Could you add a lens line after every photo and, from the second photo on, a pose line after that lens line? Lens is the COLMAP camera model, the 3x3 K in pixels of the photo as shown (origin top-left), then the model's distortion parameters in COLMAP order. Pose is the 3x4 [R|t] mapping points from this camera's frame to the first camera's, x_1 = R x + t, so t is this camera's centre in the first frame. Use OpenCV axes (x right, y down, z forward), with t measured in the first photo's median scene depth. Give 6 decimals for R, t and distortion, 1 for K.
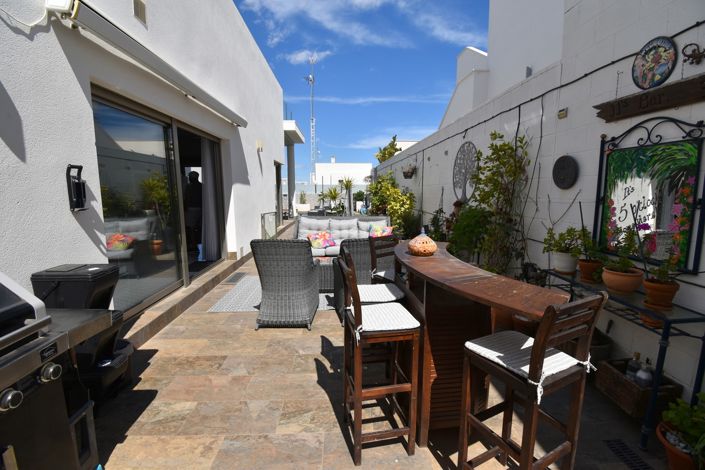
lens RADIAL K [[313.6, 0, 352.5], [0, 313.6, 235.0], [0, 0, 1]] dist [0.000289, -0.000415]
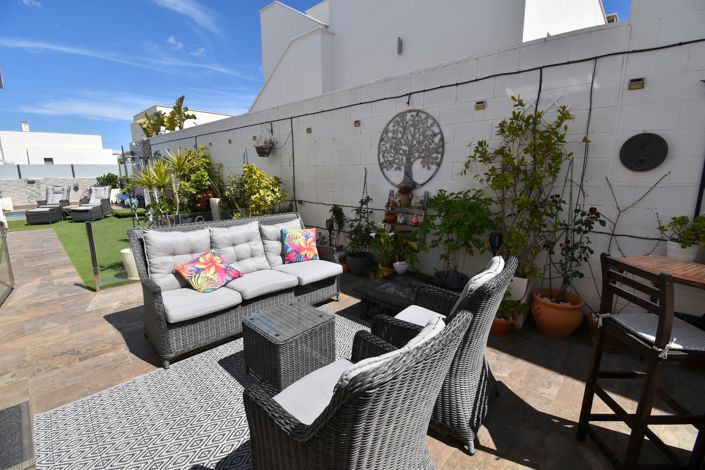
lens RADIAL K [[319.1, 0, 352.5], [0, 319.1, 235.0], [0, 0, 1]] dist [0.002884, -0.016286]
pose [[0.726644, -0.134216, 0.673777, -0.265856], [0.099015, 0.990952, 0.090613, -0.064709], [-0.679842, 0.000870, 0.733358, 0.443613]]
